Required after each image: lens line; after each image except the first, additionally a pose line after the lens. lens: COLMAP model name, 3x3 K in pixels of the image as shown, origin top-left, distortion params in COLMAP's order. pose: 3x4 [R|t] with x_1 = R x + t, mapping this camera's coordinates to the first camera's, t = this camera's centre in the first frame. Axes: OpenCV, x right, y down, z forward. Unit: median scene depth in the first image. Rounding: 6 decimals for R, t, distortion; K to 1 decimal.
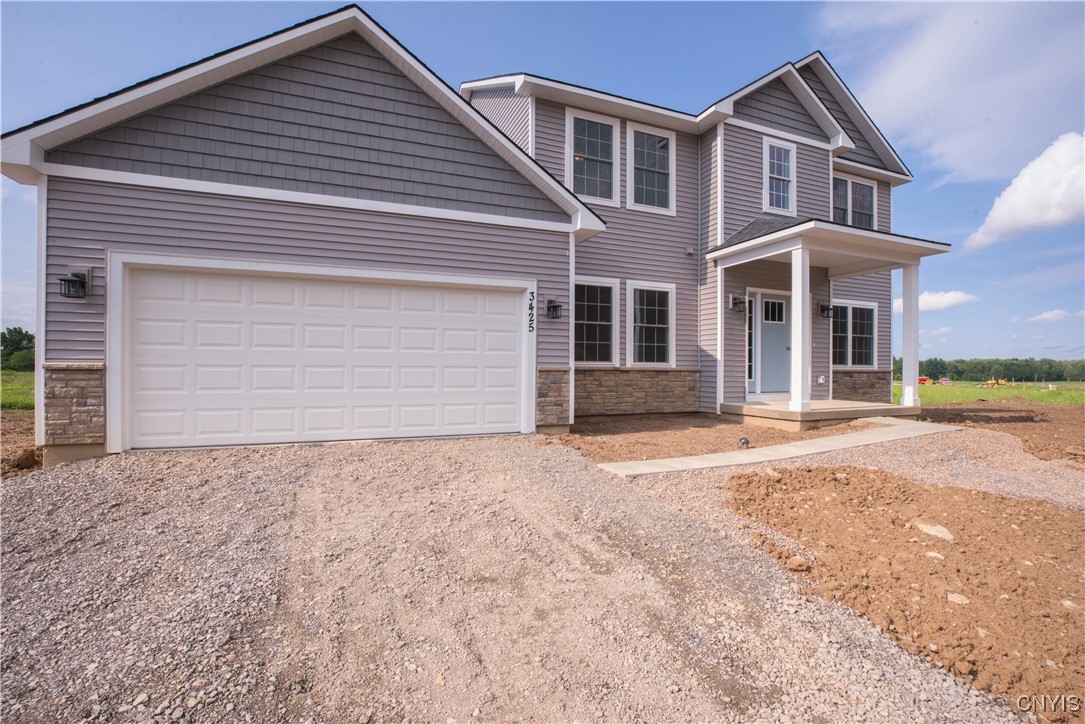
lens RADIAL K [[506.6, 0, 542.5], [0, 506.6, 362.0], [0, 0, 1]] dist [-0.034173, -0.000182]
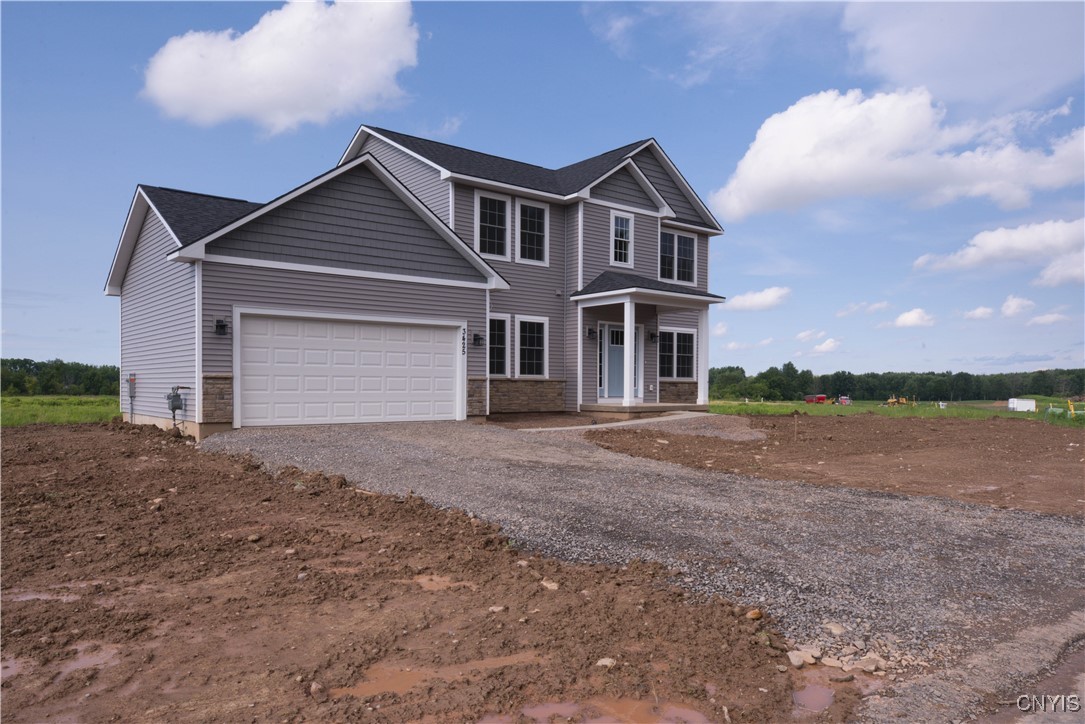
lens RADIAL K [[760.8, 0, 542.5], [0, 760.8, 362.0], [0, 0, 1]] dist [-0.001786, -0.000228]
pose [[0.957426, 0.007300, 0.288586, -0.358594], [-0.002079, 0.999829, -0.018392, 0.003962], [-0.288671, 0.017009, 0.957277, -0.998990]]
